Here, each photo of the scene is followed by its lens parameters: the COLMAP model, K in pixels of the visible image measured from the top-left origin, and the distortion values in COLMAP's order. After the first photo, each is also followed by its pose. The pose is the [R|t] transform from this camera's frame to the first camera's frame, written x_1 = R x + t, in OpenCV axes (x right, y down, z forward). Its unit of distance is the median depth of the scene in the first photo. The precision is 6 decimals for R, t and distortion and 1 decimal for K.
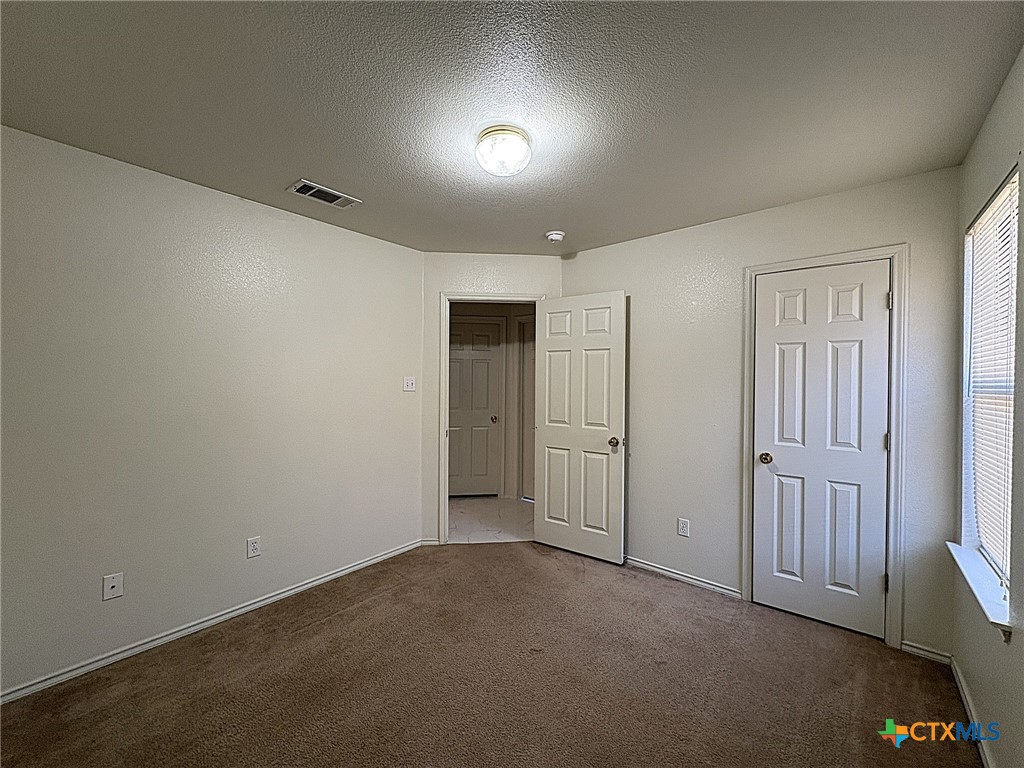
lens RADIAL K [[411.9, 0, 512.0], [0, 411.9, 384.0], [0, 0, 1]] dist [0.000400, 0.000081]
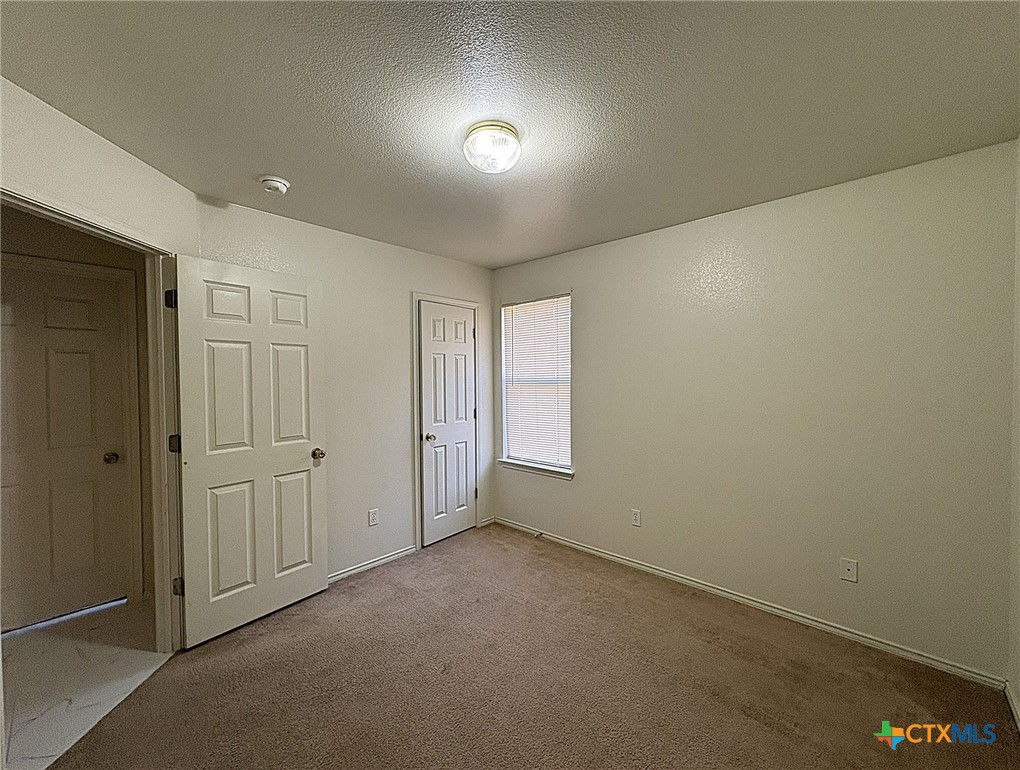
lens RADIAL K [[409.2, 0, 510.0], [0, 409.2, 385.0], [0, 0, 1]] dist [-0.000534, -0.000092]
pose [[0.038813, -0.028146, 0.998850, -0.695012], [0.019139, 0.999441, 0.027419, -0.022912], [-0.999063, 0.018052, 0.039330, 0.654655]]
